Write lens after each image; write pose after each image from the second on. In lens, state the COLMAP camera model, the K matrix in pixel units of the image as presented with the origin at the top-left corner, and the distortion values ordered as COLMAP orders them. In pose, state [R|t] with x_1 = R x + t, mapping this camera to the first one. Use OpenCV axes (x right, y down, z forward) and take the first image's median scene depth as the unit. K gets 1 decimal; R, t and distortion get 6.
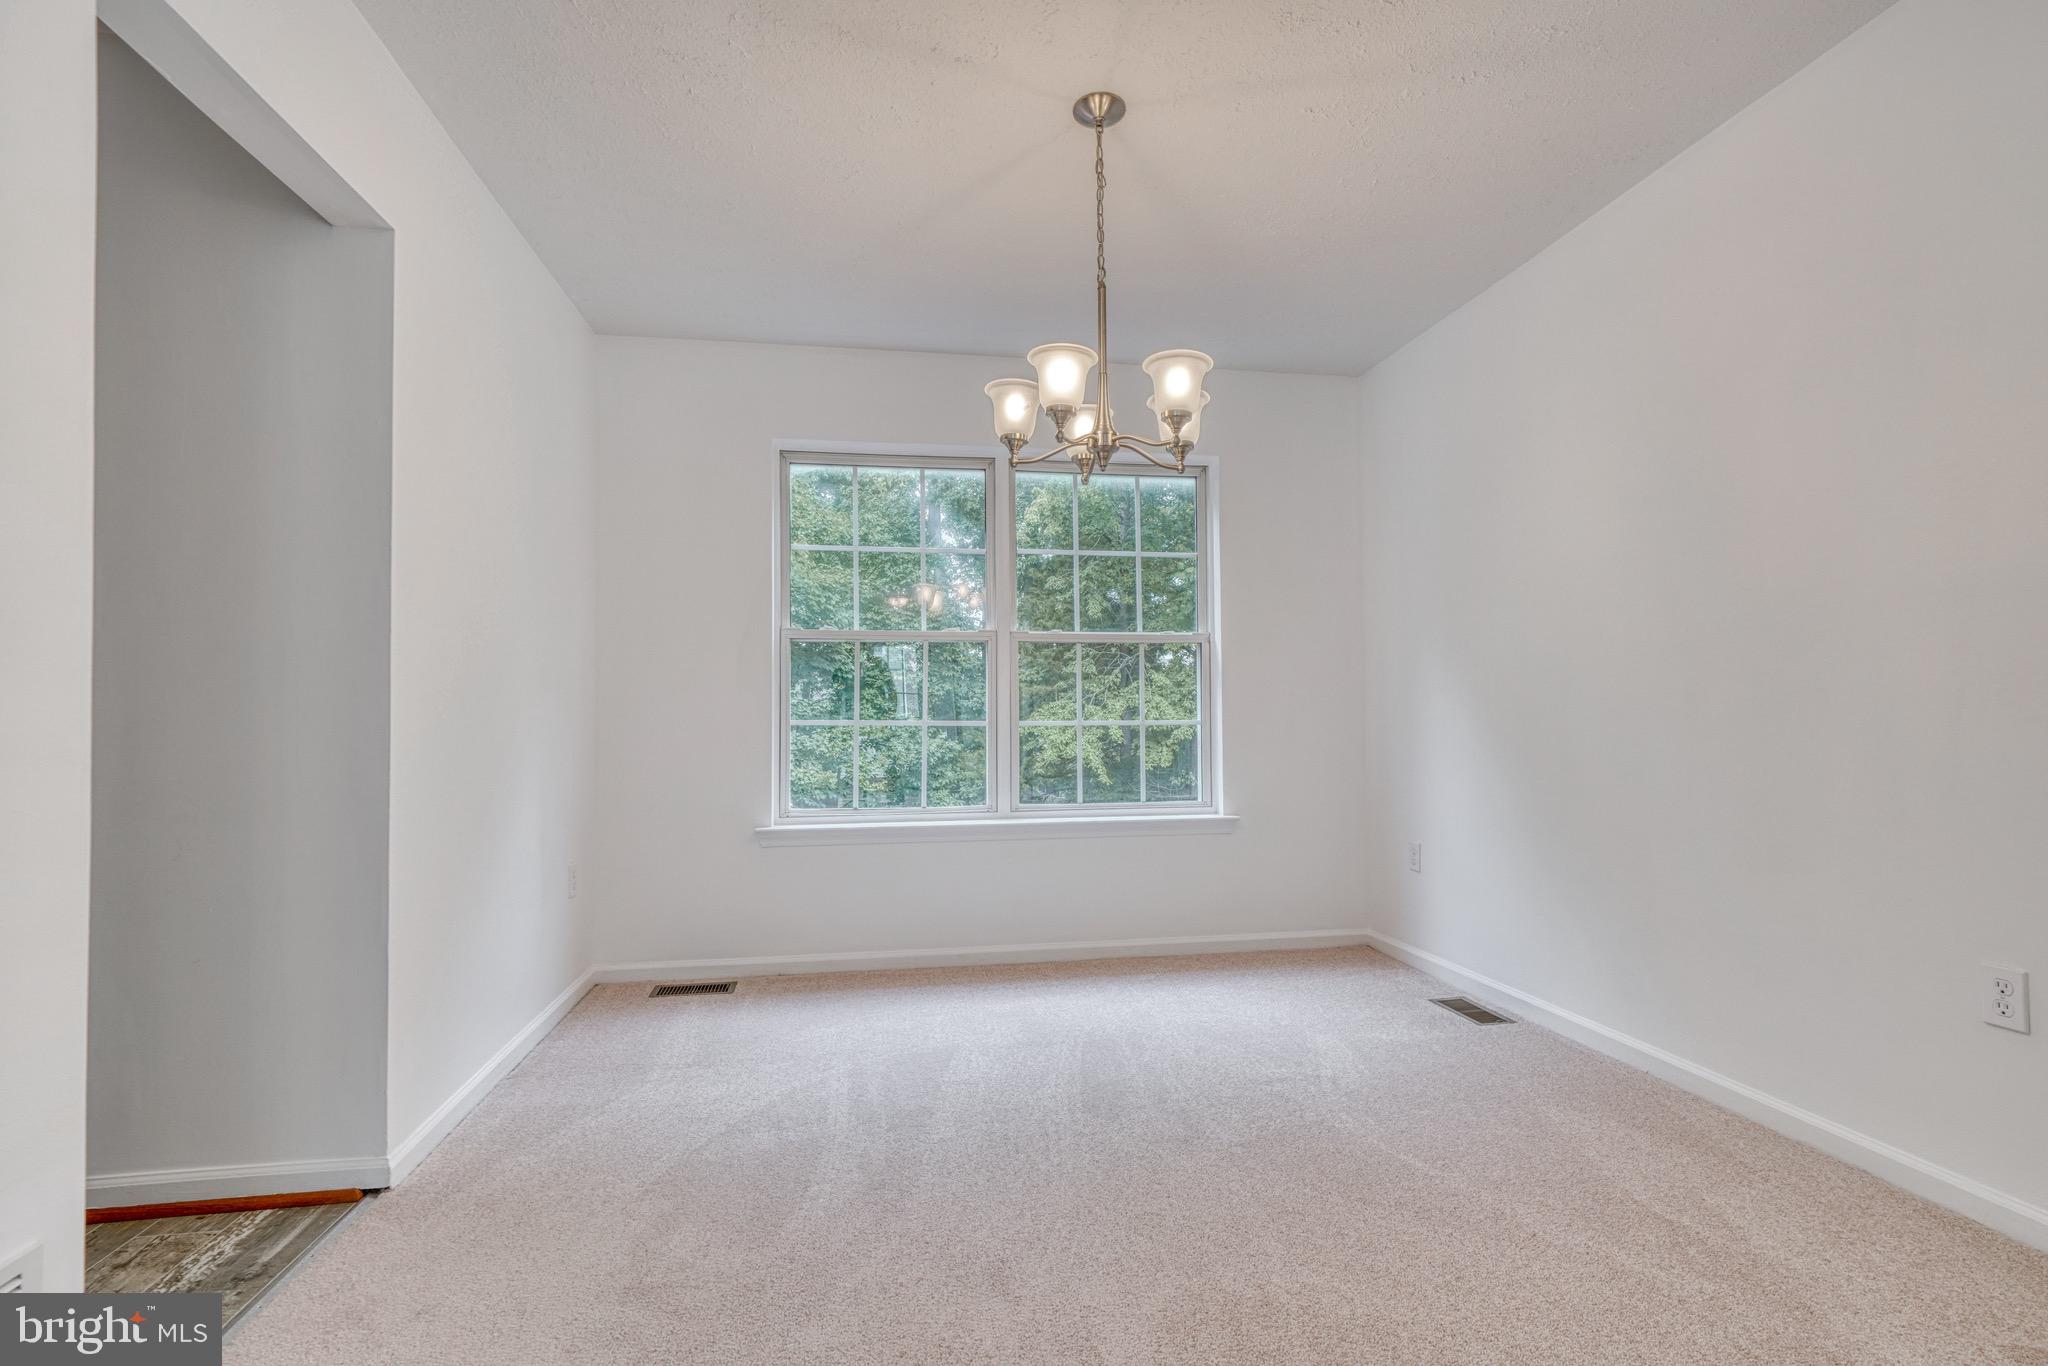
lens RADIAL K [[959.6, 0, 1011.6], [0, 959.6, 699.3], [0, 0, 1]] dist [-0.007590, 0.006194]
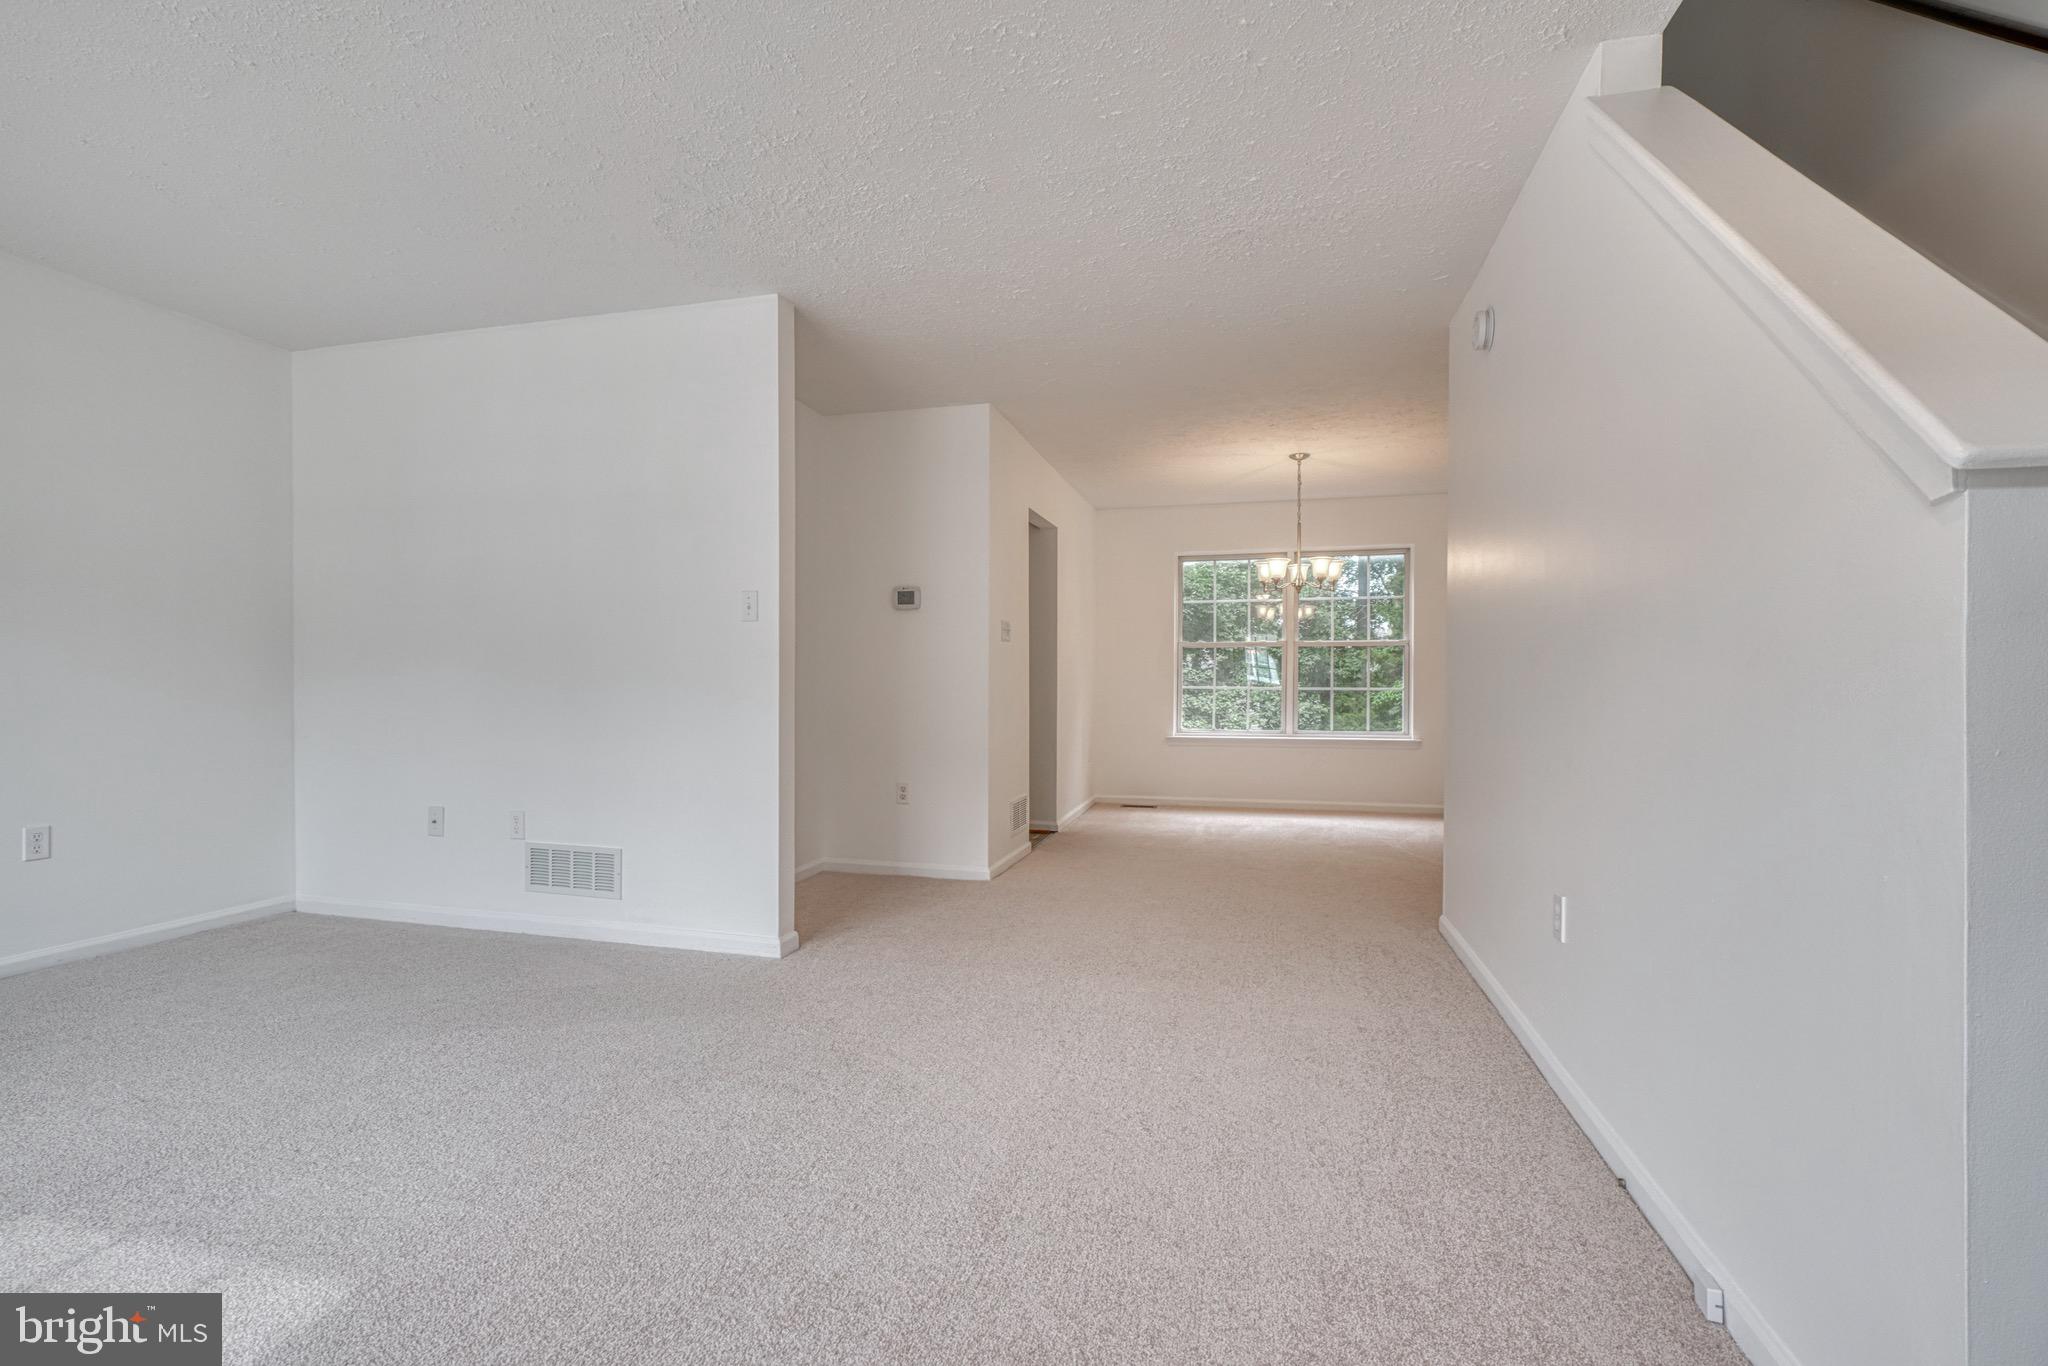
lens RADIAL K [[911.9, 0, 1024.0], [0, 911.9, 683.0], [0, 0, 1]] dist [-0.008037, 0.003747]
pose [[0.921462, 0.008374, -0.388378, 0.233598], [-0.000873, 0.999810, 0.019487, -0.023487], [0.388467, -0.017617, 0.921294, -1.012892]]
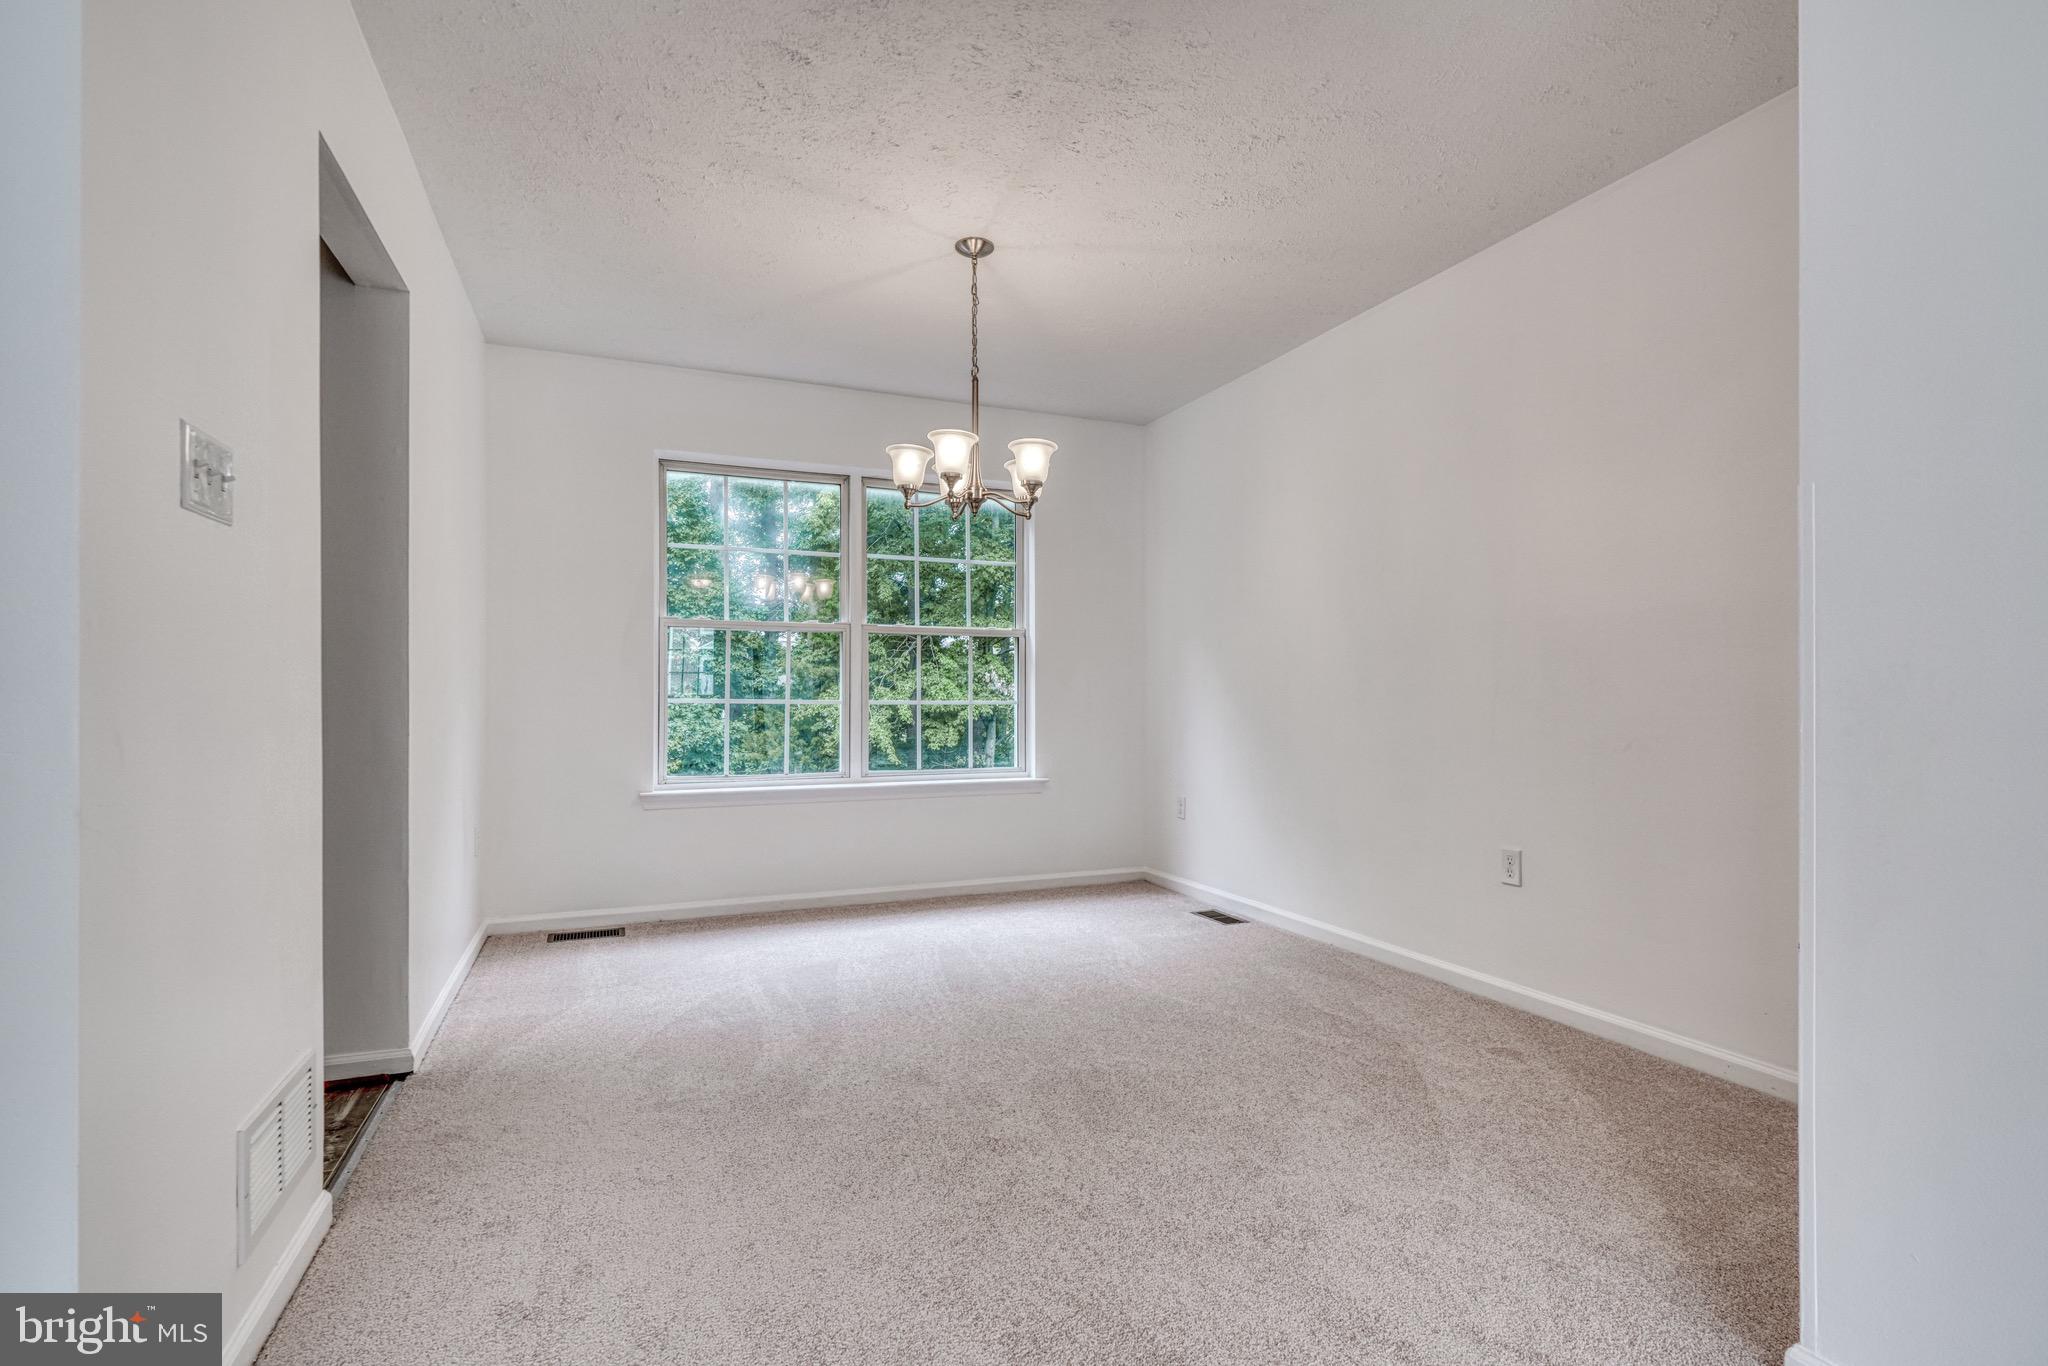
lens RADIAL K [[959.6, 0, 1011.6], [0, 959.6, 699.3], [0, 0, 1]] dist [-0.007590, 0.006194]
pose [[0.973871, 0.006088, 0.227018, -0.098519], [-0.010480, 0.999780, 0.018145, -0.002226], [-0.226858, -0.020050, 0.973721, -0.209312]]
